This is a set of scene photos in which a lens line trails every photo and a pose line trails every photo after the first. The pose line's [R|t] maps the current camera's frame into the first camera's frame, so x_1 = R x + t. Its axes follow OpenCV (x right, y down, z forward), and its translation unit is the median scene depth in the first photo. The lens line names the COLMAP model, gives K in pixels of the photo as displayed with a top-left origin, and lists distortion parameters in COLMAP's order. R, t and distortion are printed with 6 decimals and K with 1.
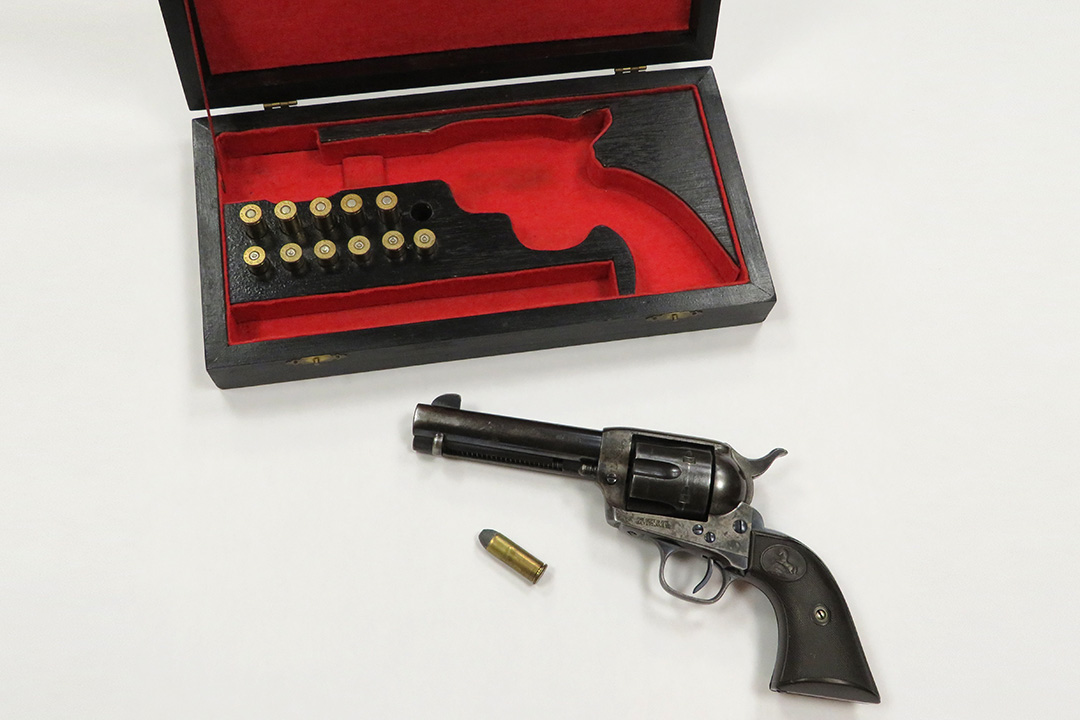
lens RADIAL K [[909.9, 0, 551.7], [0, 909.9, 362.2], [0, 0, 1]] dist [-0.053378, 0.001740]
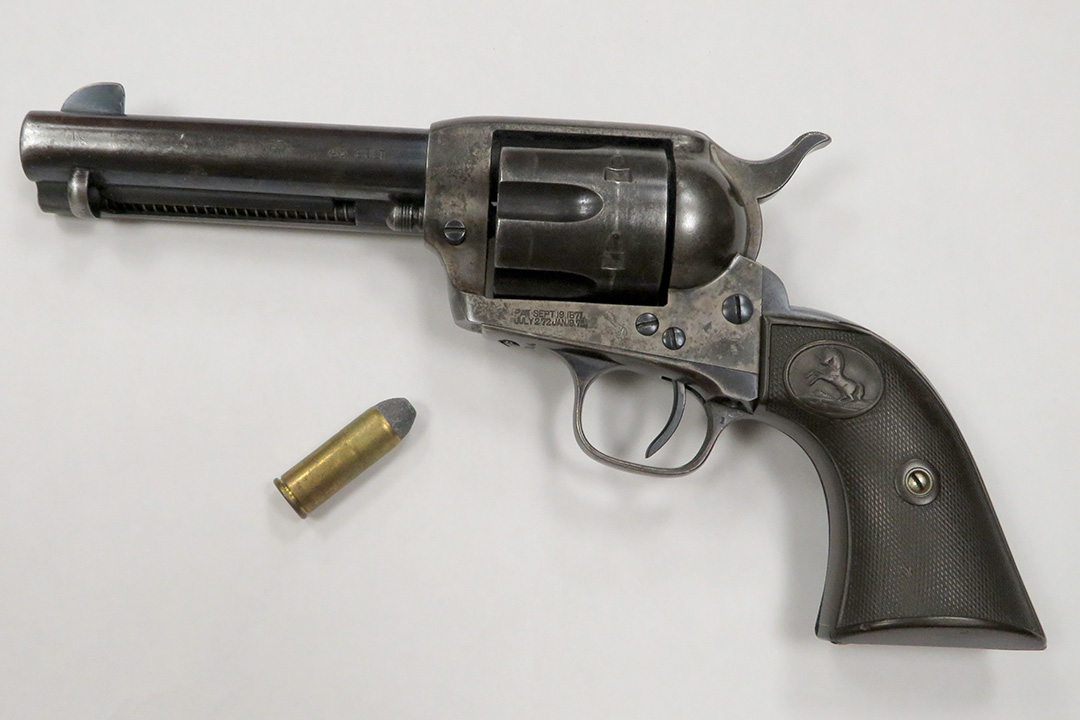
lens RADIAL K [[1157.3, 0, 537.9], [0, 1157.3, 360.2], [0, 0, 1]] dist [-0.062490, -0.000295]
pose [[0.994911, -0.098682, 0.020369, 0.091463], [0.090745, 0.965378, 0.244564, 0.052886], [-0.043798, -0.241471, 0.969419, 0.424661]]
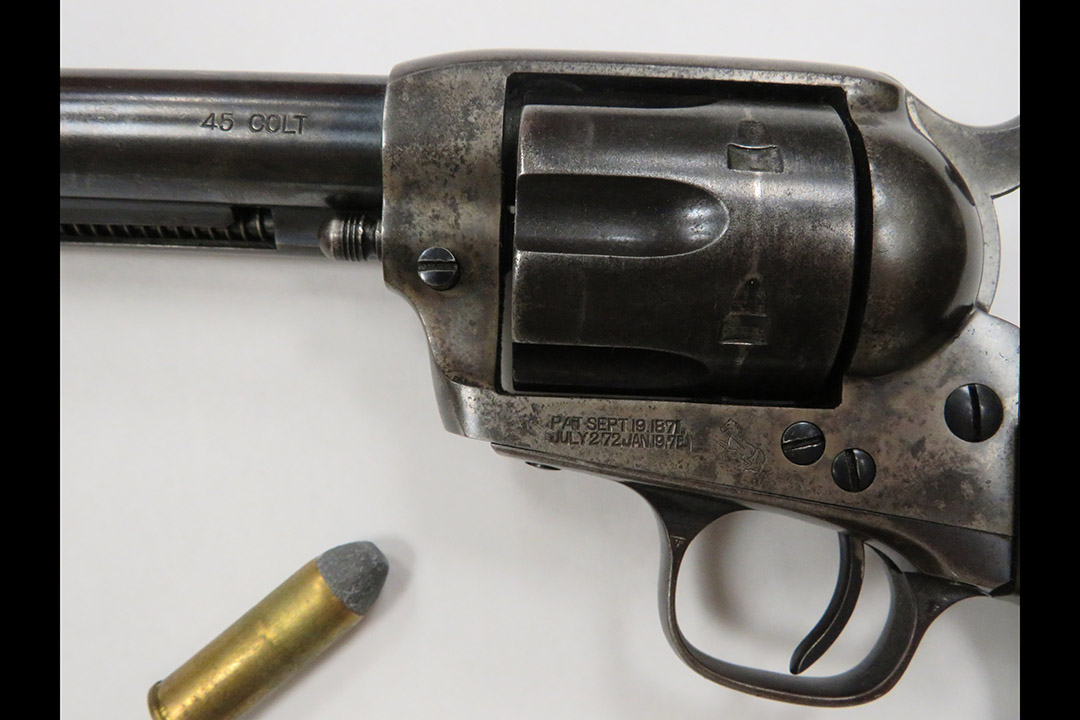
lens RADIAL K [[909.9, 0, 551.7], [0, 909.9, 362.2], [0, 0, 1]] dist [-0.053378, 0.001740]
pose [[0.993751, -0.111370, -0.007519, 0.097675], [0.107792, 0.939965, 0.323800, 0.077488], [-0.028994, -0.322587, 0.946096, 0.774972]]
